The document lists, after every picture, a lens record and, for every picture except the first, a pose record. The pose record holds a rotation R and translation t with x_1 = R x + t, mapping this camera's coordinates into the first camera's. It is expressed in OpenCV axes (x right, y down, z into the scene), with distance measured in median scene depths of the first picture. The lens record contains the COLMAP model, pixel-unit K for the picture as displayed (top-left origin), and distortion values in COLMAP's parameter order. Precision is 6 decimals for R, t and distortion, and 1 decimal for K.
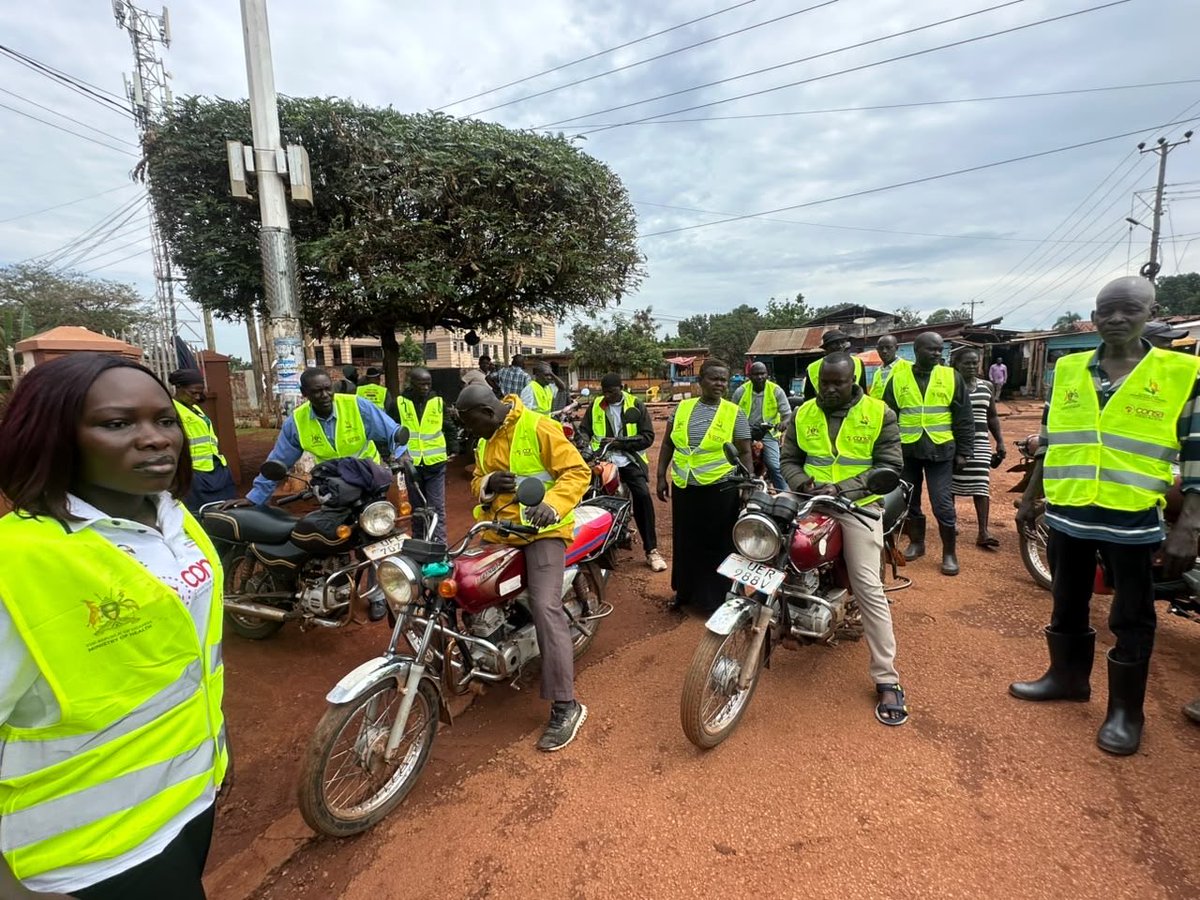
lens RADIAL K [[535.7, 0, 600.0], [0, 535.7, 450.0], [0, 0, 1]] dist [0.001186, 0.000049]
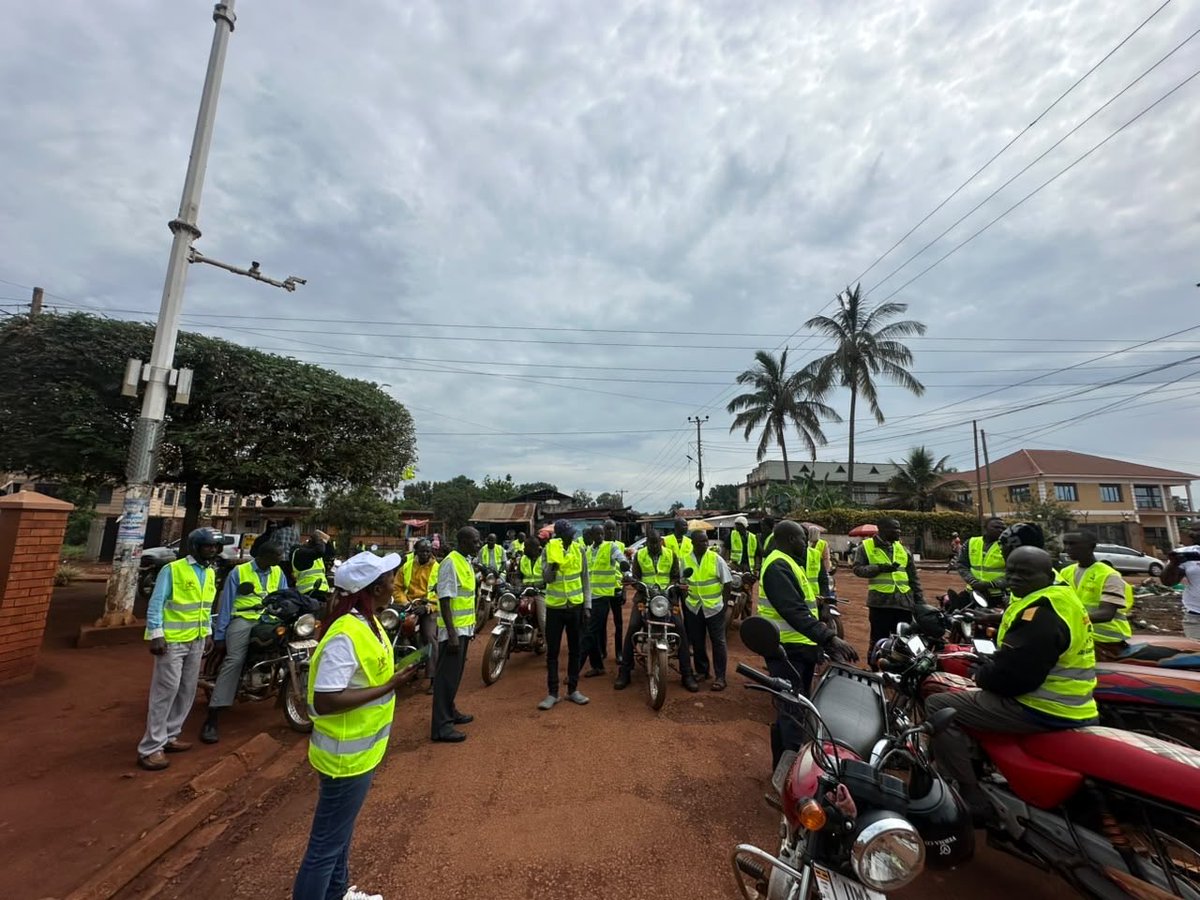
lens RADIAL K [[535.7, 0, 600.0], [0, 535.7, 450.0], [0, 0, 1]] dist [0.001186, 0.000049]
pose [[0.861182, 0.116087, 0.494864, -0.243356], [0.031946, 0.959285, -0.280627, 0.063155], [-0.507293, 0.257480, 0.822410, -0.552993]]
